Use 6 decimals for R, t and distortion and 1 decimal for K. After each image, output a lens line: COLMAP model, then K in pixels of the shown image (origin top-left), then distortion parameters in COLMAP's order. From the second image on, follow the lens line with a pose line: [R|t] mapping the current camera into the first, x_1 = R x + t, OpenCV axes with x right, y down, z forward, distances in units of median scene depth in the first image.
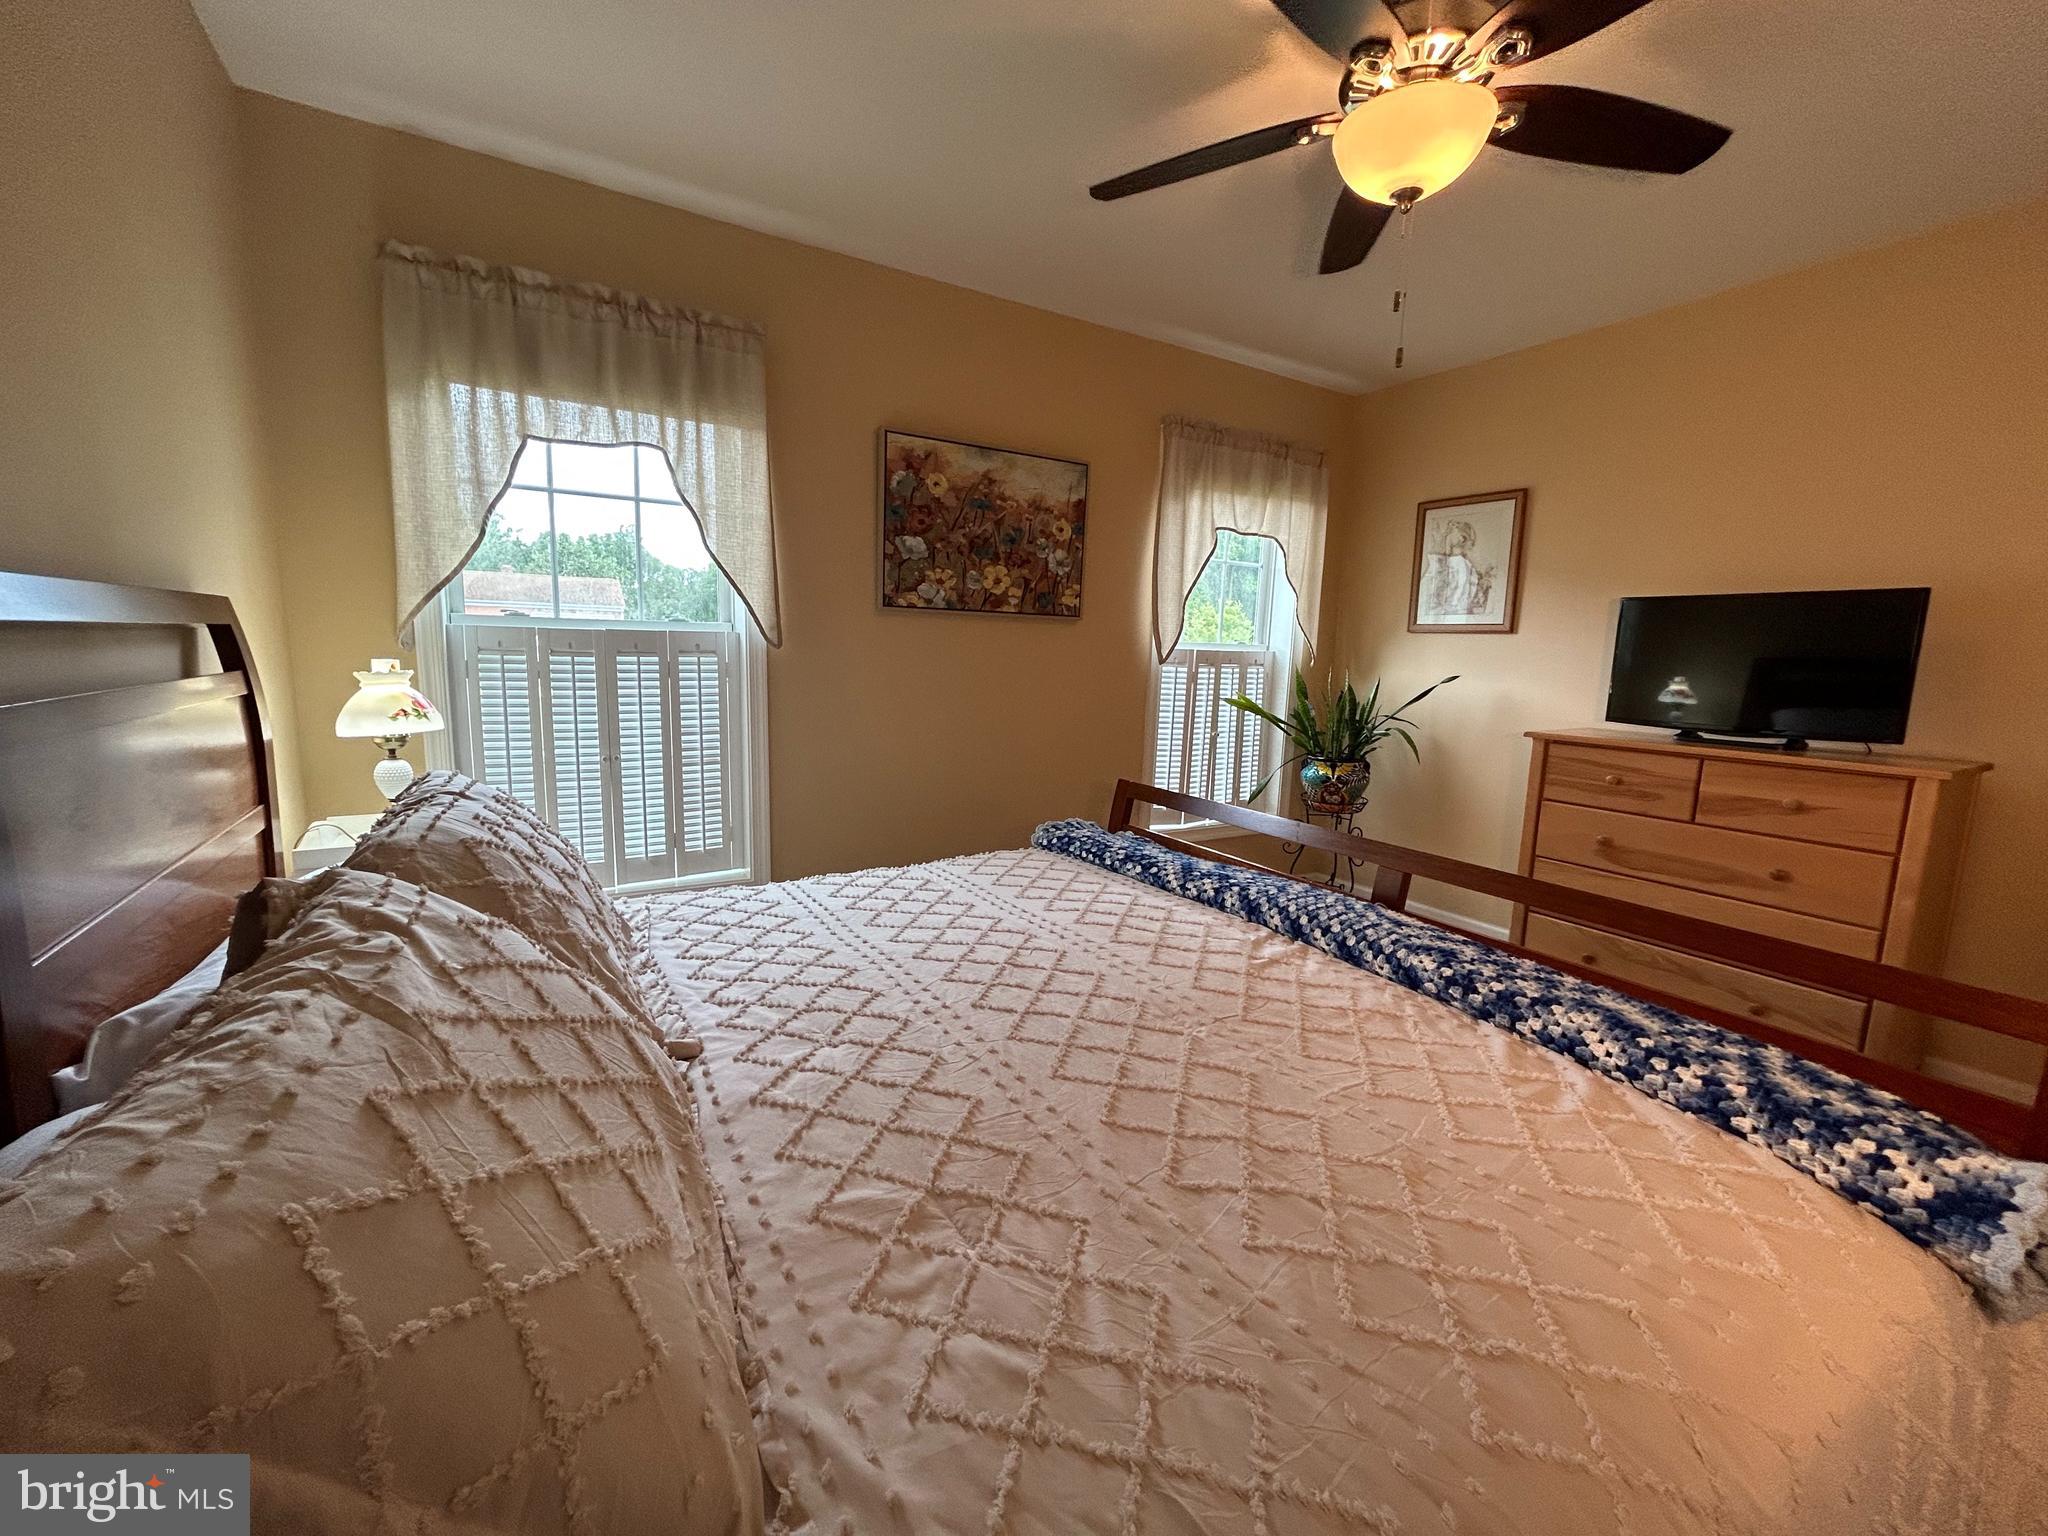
lens RADIAL K [[823.9, 0, 1028.9], [0, 823.9, 768.3], [0, 0, 1]] dist [-0.003348, -0.000394]
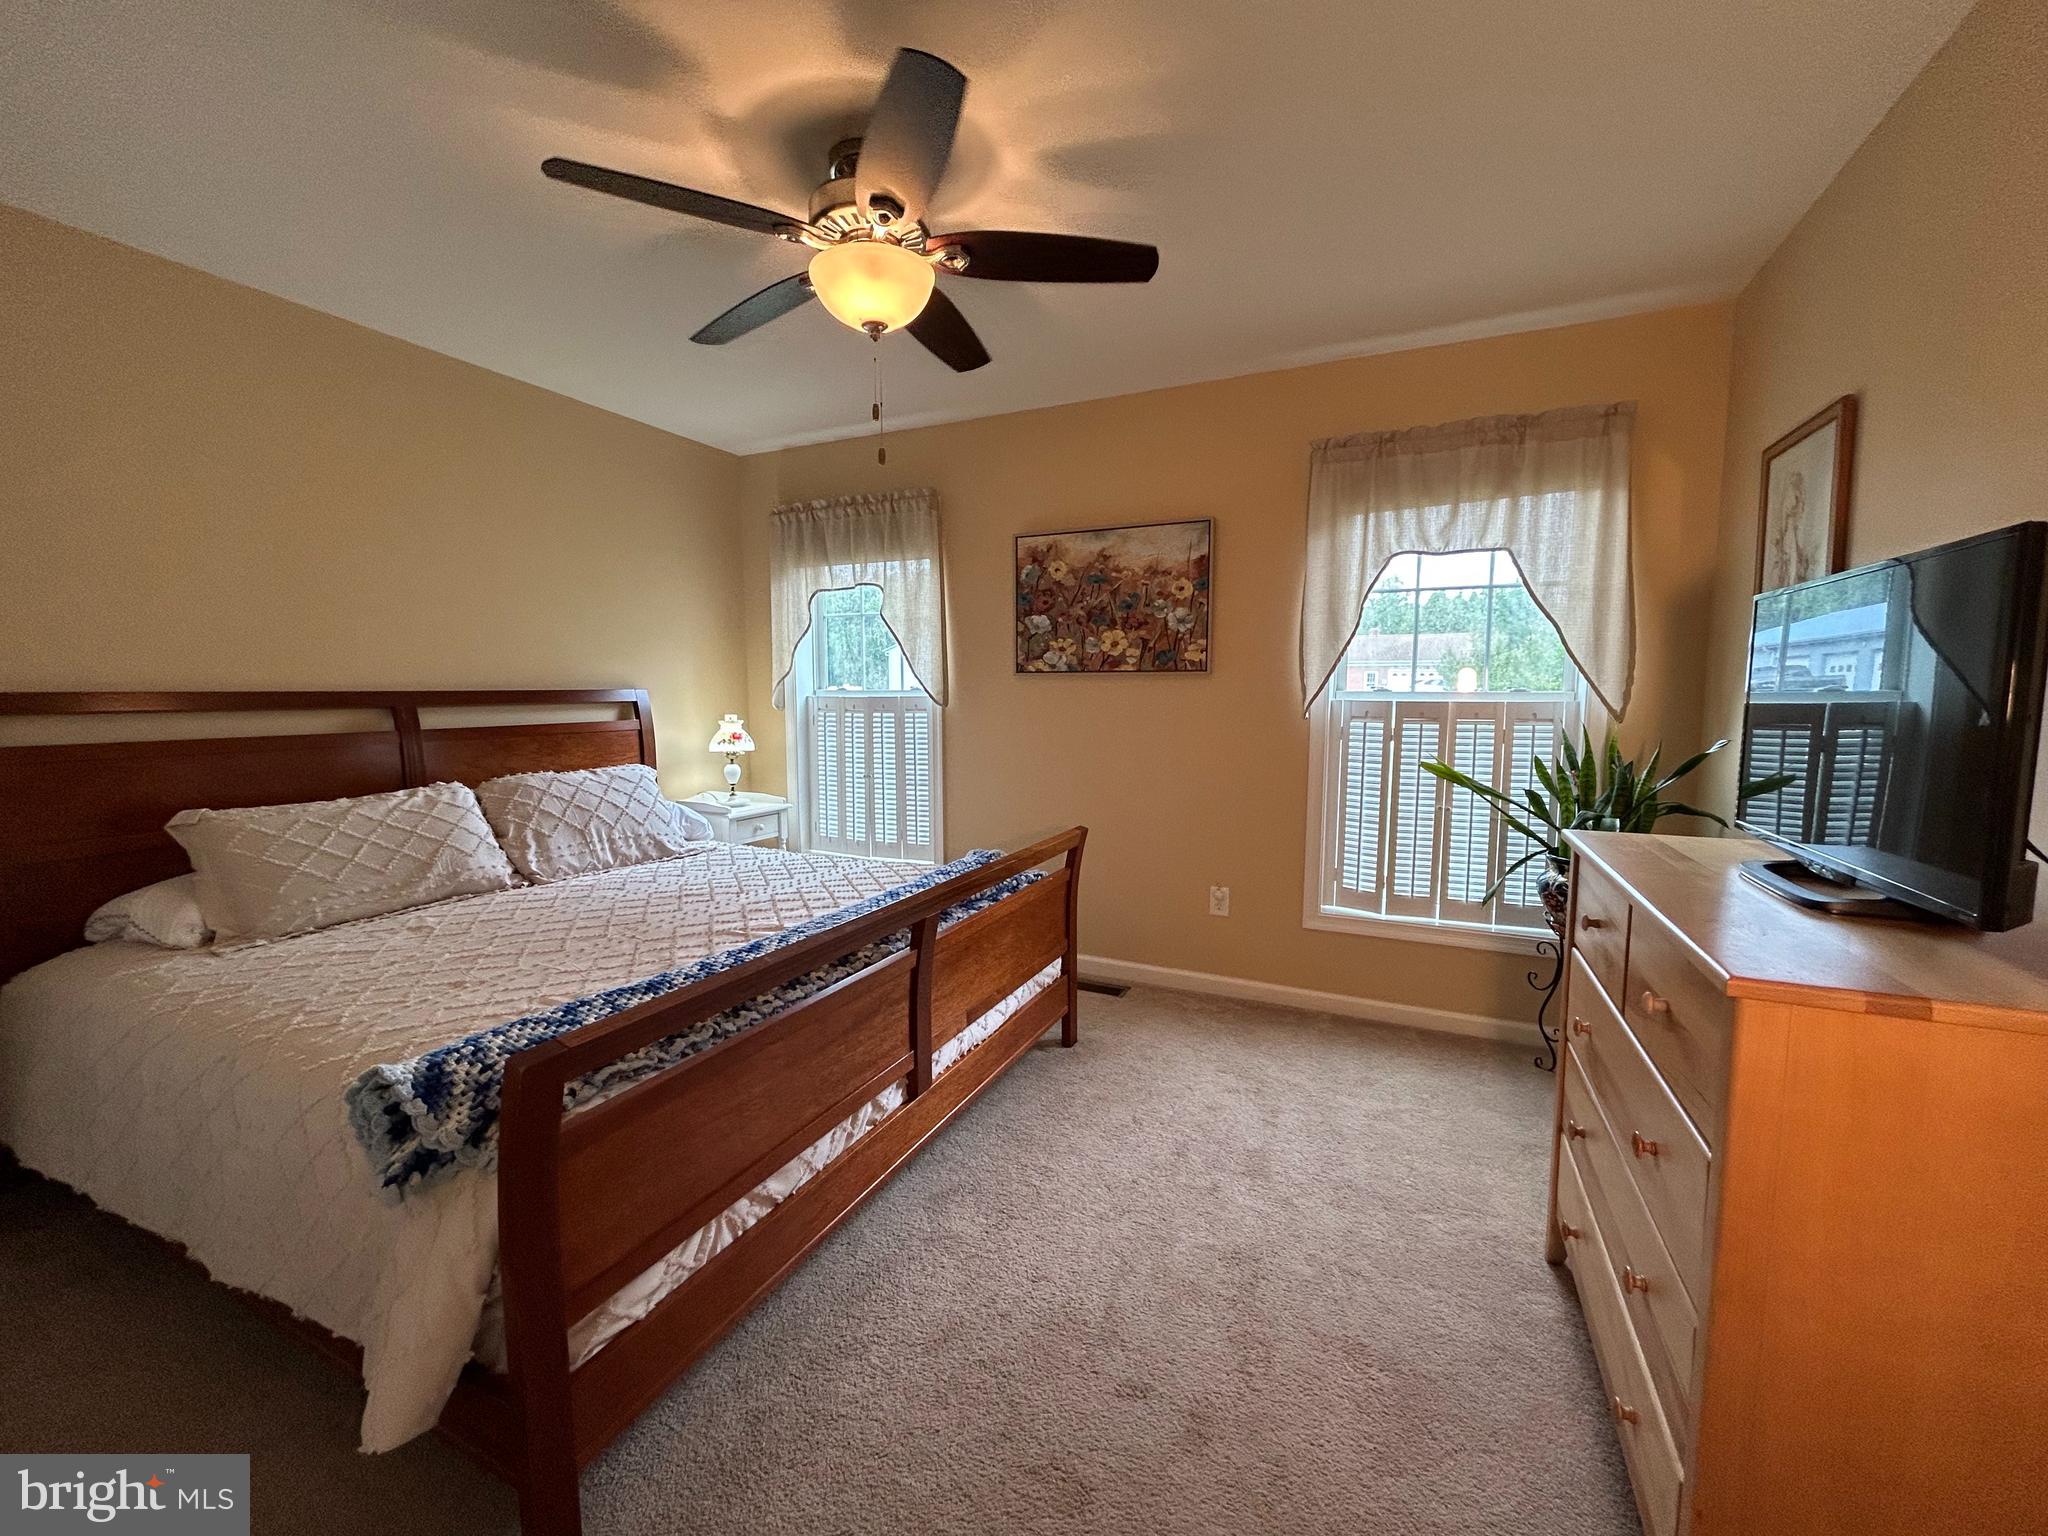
lens RADIAL K [[823.9, 0, 1029.5], [0, 823.9, 770.0], [0, 0, 1]] dist [-0.003348, -0.000394]
pose [[0.556197, 0.046403, -0.829754, 0.836714], [-0.112562, 0.993446, -0.019895, -0.024431], [0.823392, 0.104464, 0.557775, 0.309644]]
